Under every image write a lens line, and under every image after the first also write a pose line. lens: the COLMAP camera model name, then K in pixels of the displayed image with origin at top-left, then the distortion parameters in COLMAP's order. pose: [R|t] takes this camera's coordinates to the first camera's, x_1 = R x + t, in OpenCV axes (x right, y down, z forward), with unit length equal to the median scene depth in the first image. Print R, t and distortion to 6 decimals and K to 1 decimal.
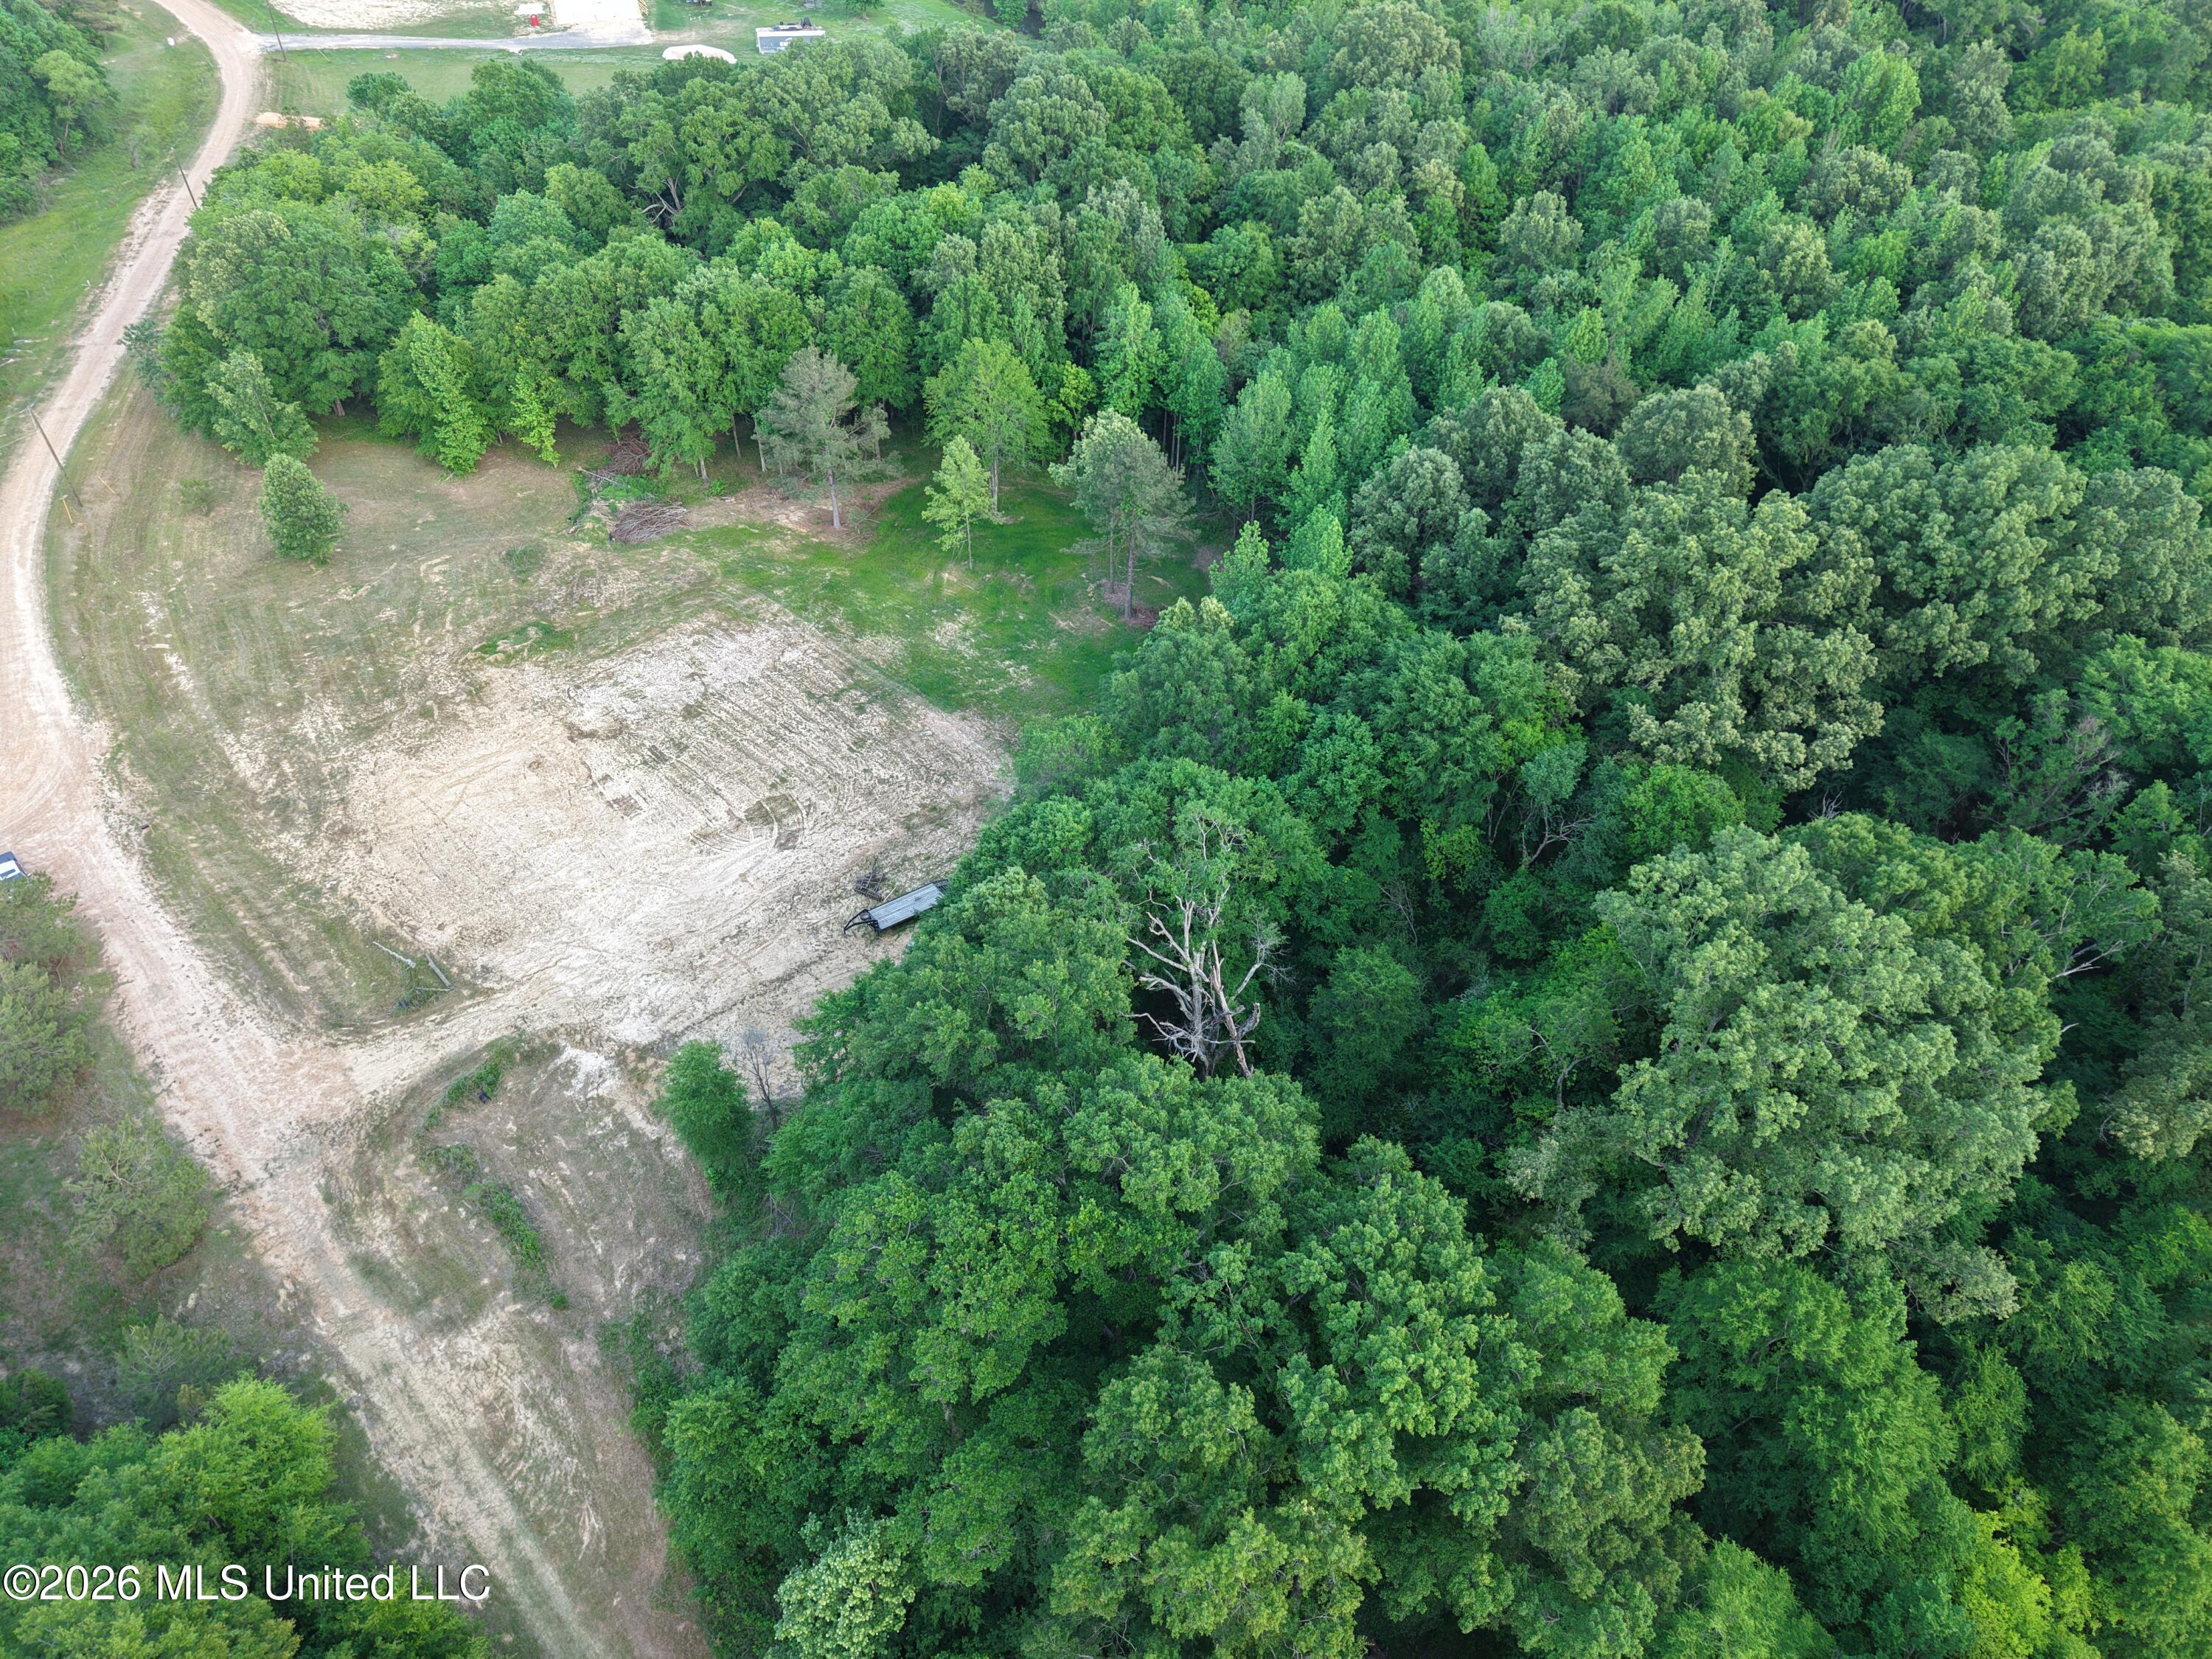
lens RADIAL K [[1472.3, 0, 1106.0], [0, 1472.3, 829.5], [0, 0, 1]] dist [0.023902, -0.027378]
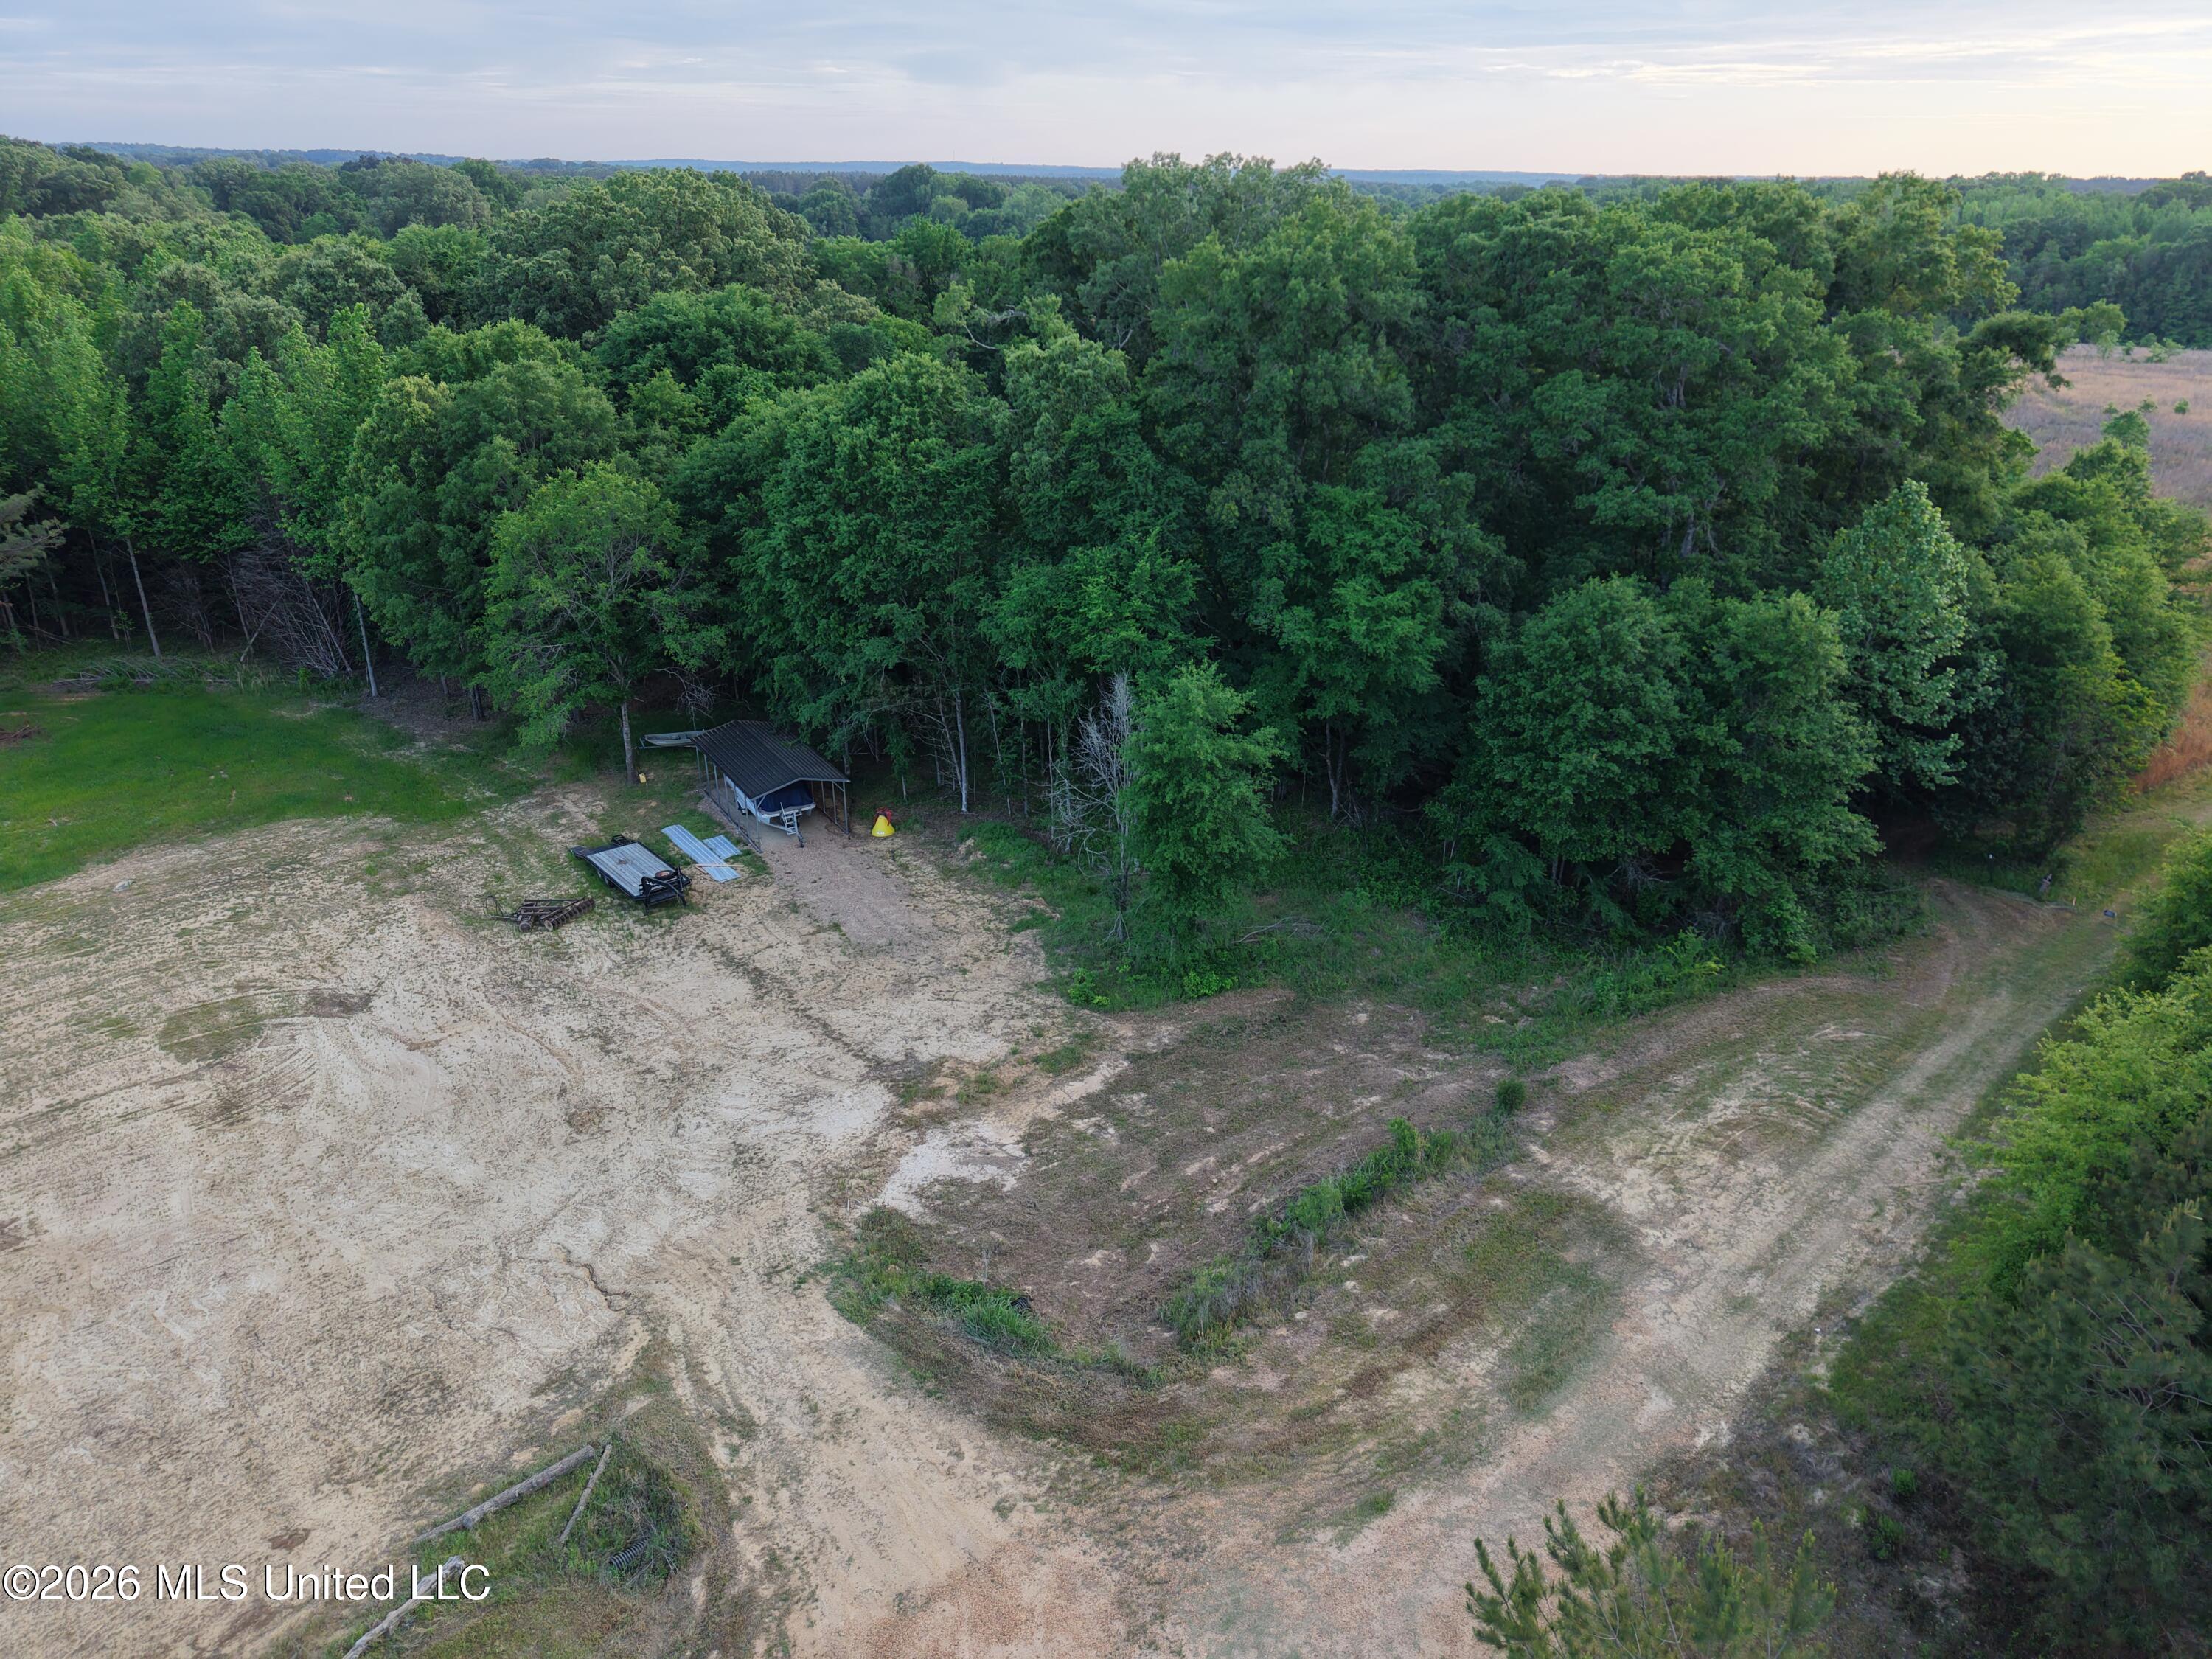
lens RADIAL K [[1472.3, 0, 1106.0], [0, 1472.3, 829.5], [0, 0, 1]] dist [0.023902, -0.027378]
pose [[0.009560, -0.421780, 0.906648, -0.645474], [0.681560, 0.666203, 0.302736, -0.005429], [-0.731699, 0.615041, 0.293837, 0.704097]]
